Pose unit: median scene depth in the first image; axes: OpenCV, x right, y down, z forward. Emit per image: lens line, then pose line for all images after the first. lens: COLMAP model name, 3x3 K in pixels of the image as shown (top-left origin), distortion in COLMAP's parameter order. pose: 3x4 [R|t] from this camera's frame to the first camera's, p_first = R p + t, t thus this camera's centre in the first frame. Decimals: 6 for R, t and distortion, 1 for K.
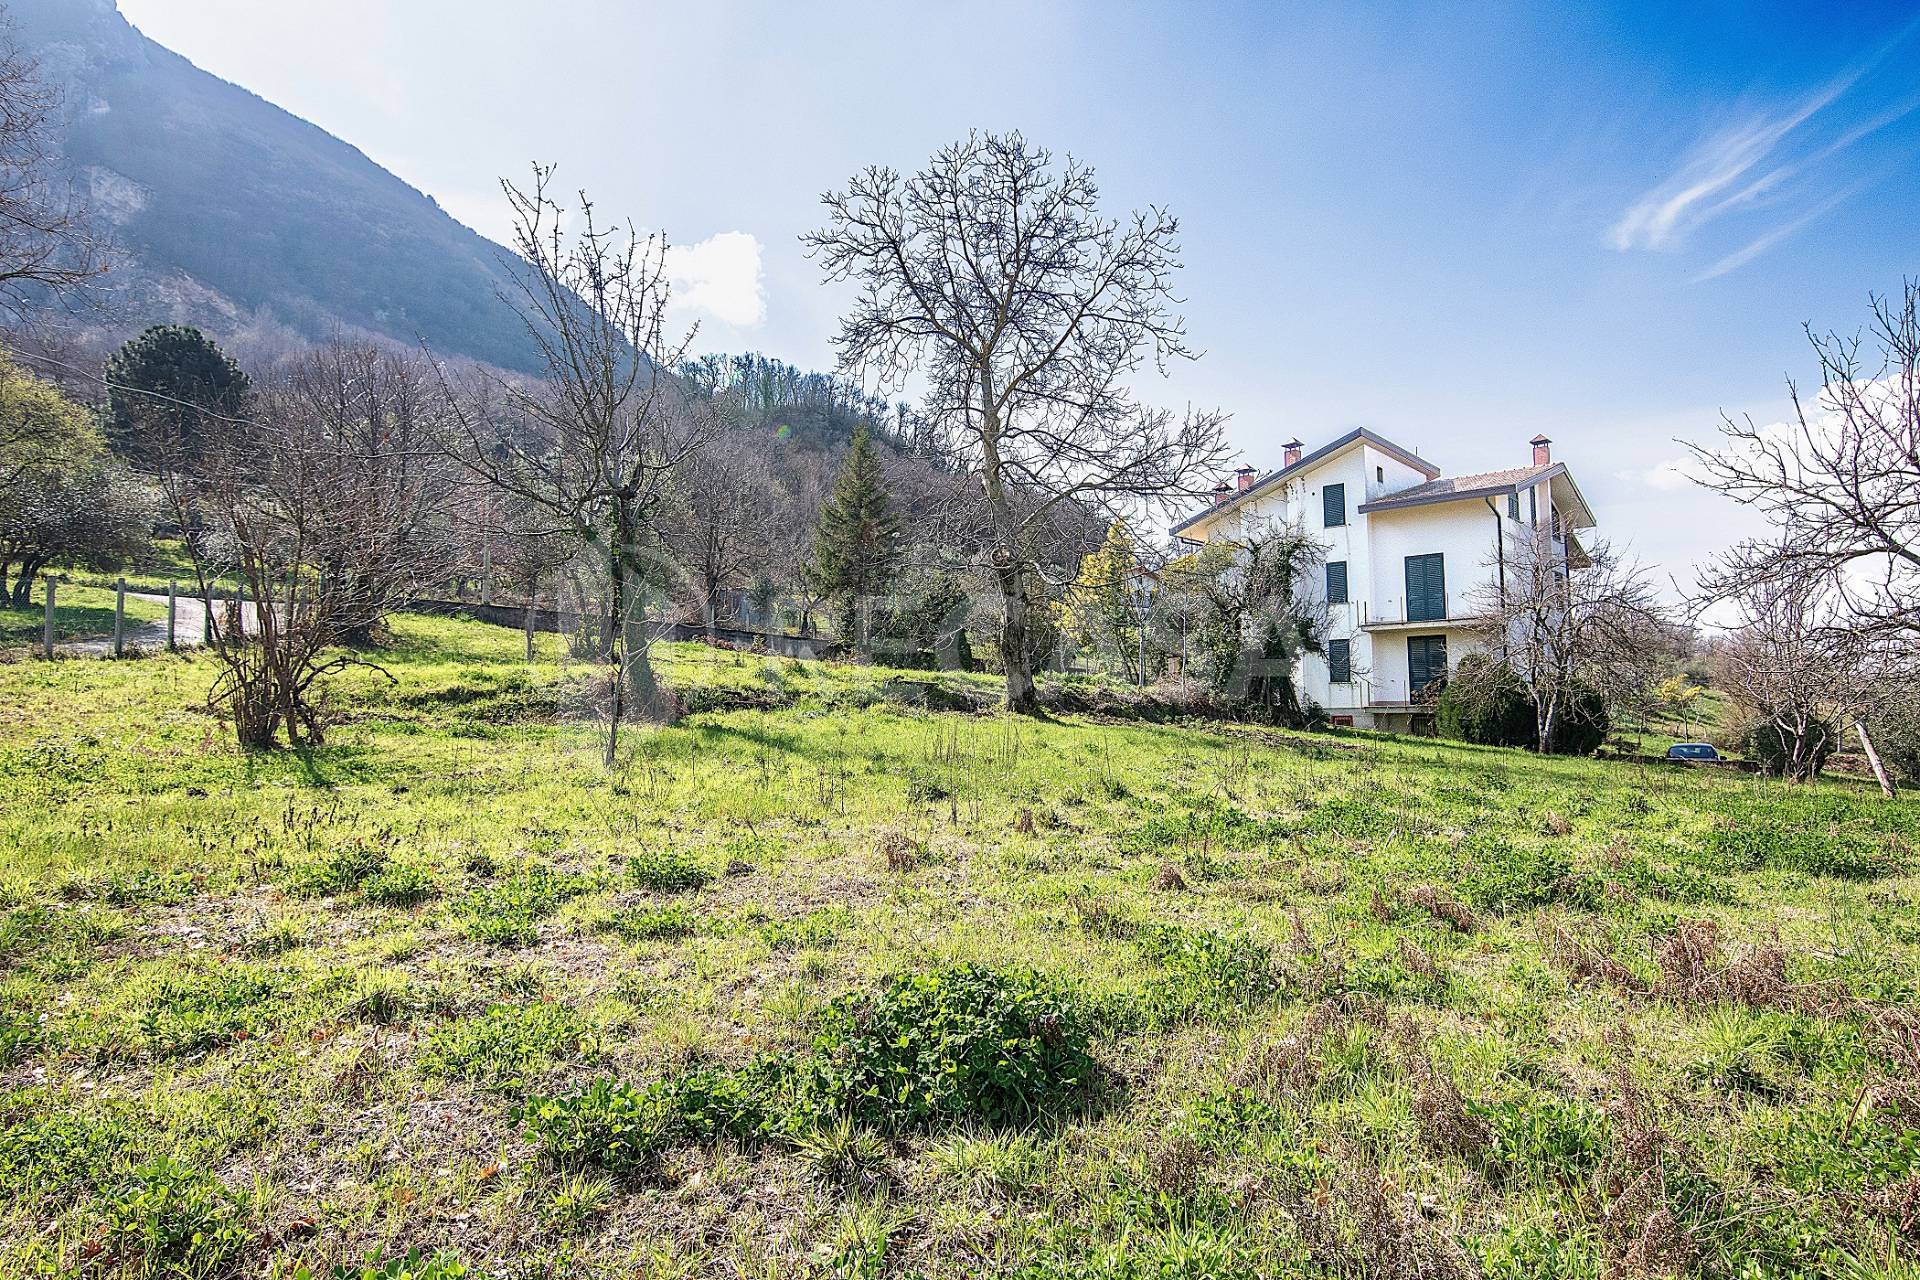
lens RADIAL K [[916.1, 0, 961.0], [0, 916.1, 643.8], [0, 0, 1]] dist [-0.003117, -0.011402]
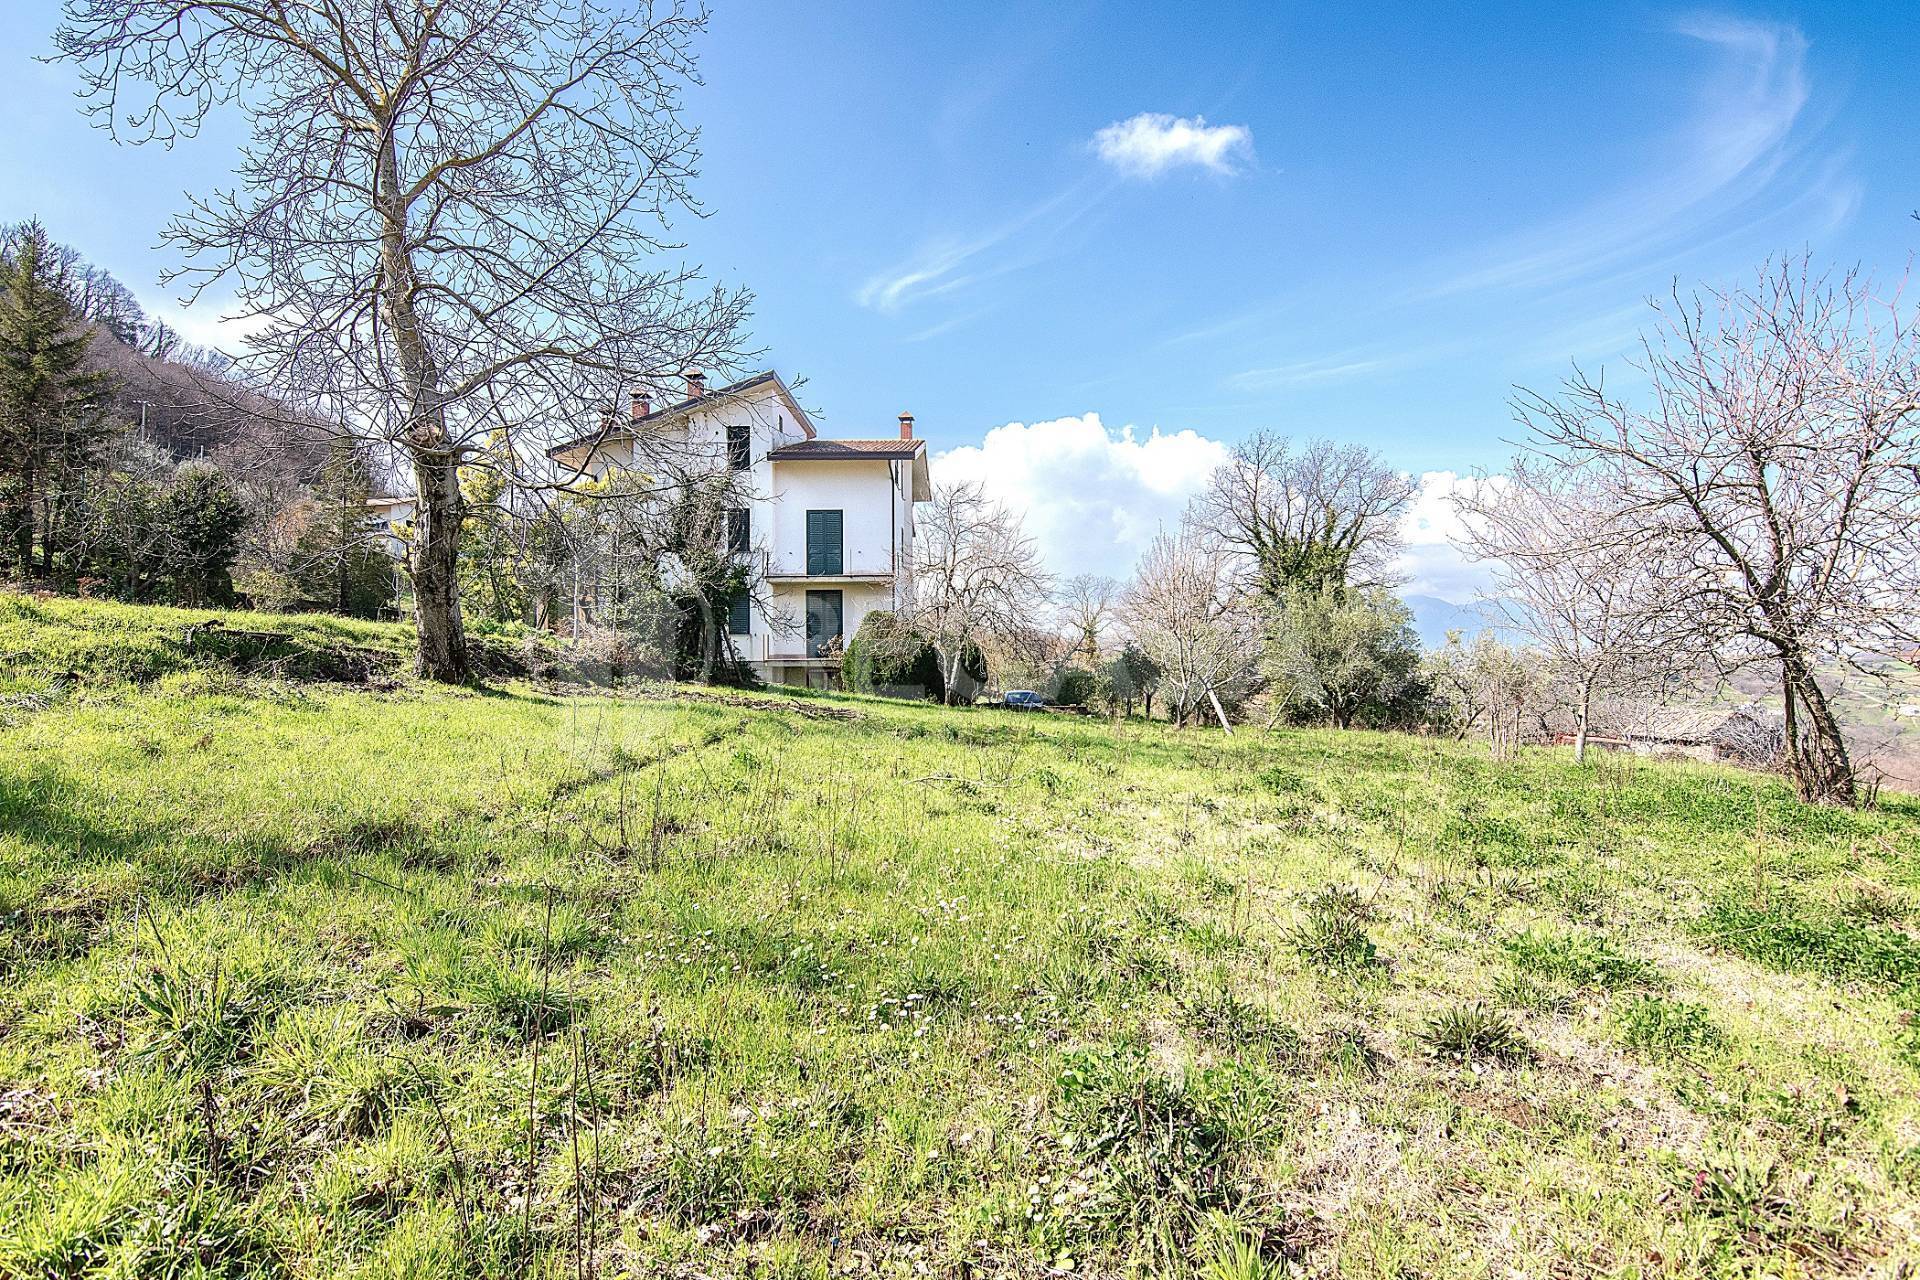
lens RADIAL K [[916.1, 0, 961.0], [0, 916.1, 643.8], [0, 0, 1]] dist [-0.003117, -0.011402]
pose [[0.759488, 0.009184, 0.650457, -0.039316], [-0.046901, 0.998071, 0.040670, 0.002222], [-0.648829, -0.061395, 0.758454, 0.132640]]
